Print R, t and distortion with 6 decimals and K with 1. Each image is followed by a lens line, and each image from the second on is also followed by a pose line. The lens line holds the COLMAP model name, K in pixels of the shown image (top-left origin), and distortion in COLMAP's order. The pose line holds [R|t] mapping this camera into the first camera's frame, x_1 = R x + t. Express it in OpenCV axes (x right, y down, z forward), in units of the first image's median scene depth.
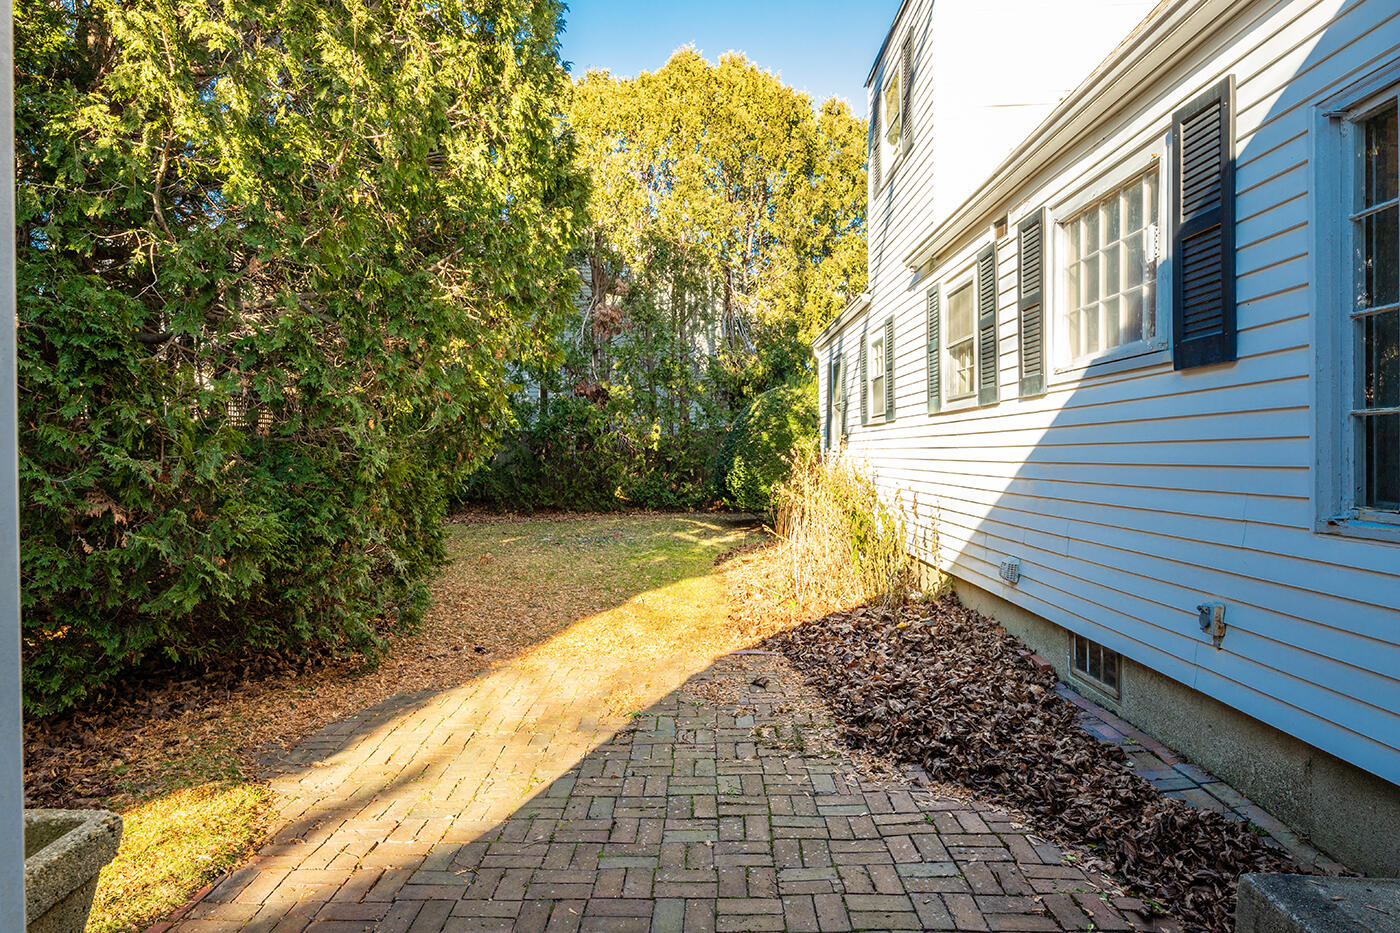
lens RADIAL K [[836.3, 0, 700.0], [0, 836.3, 466.5], [0, 0, 1]] dist [0.001503, 0.000409]
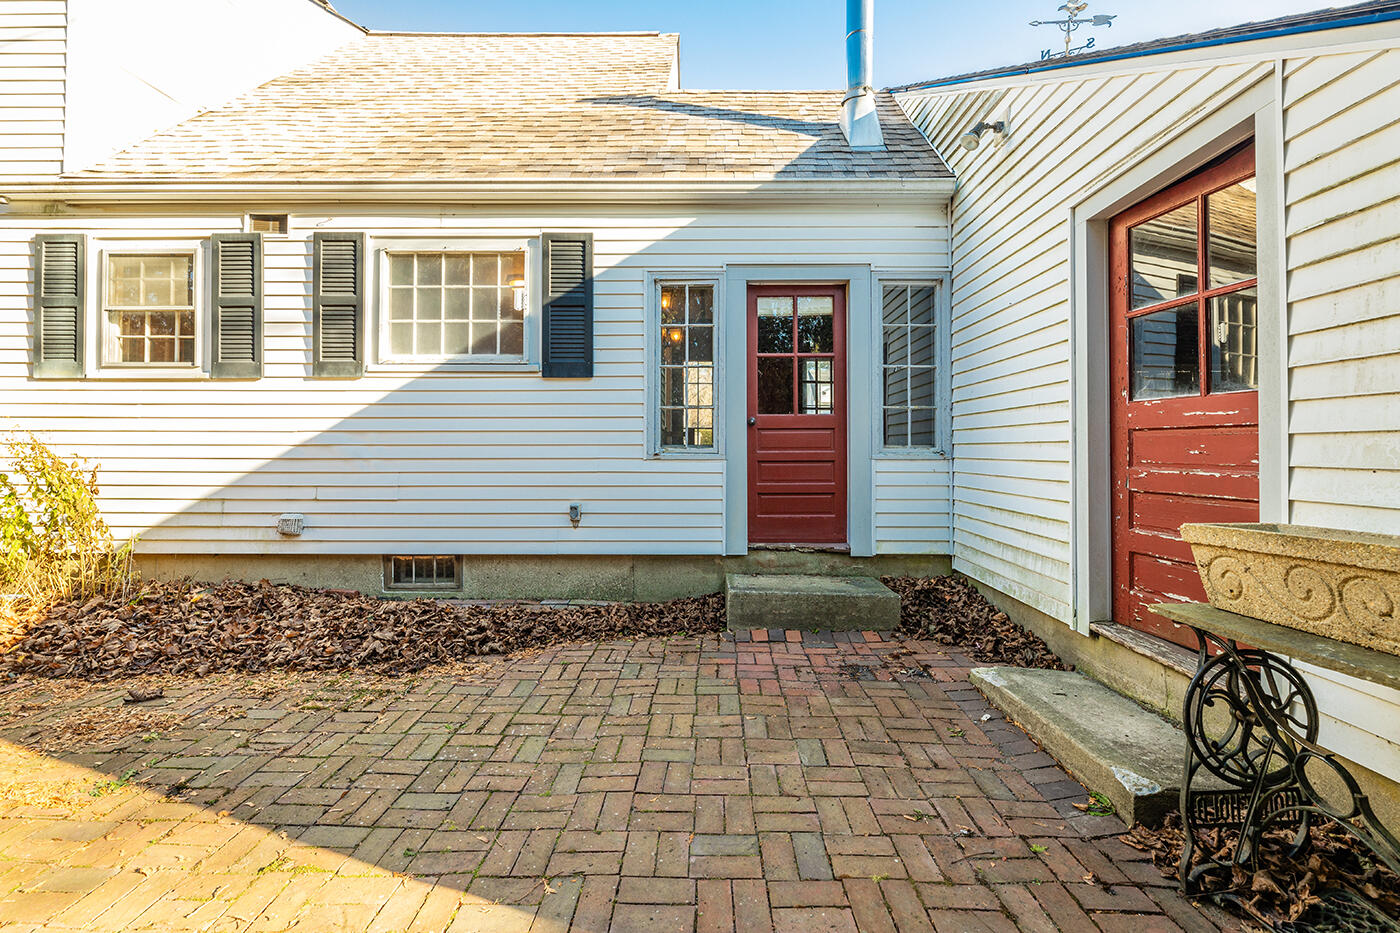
lens RADIAL K [[584.6, 0, 704.4], [0, 584.6, 446.2], [0, 0, 1]] dist [-0.000743, -0.000137]
pose [[0.016395, 0.012241, 0.999791, -0.654982], [0.012548, 0.999844, -0.012448, 0.049973], [-0.999787, 0.012749, 0.016238, 0.639089]]
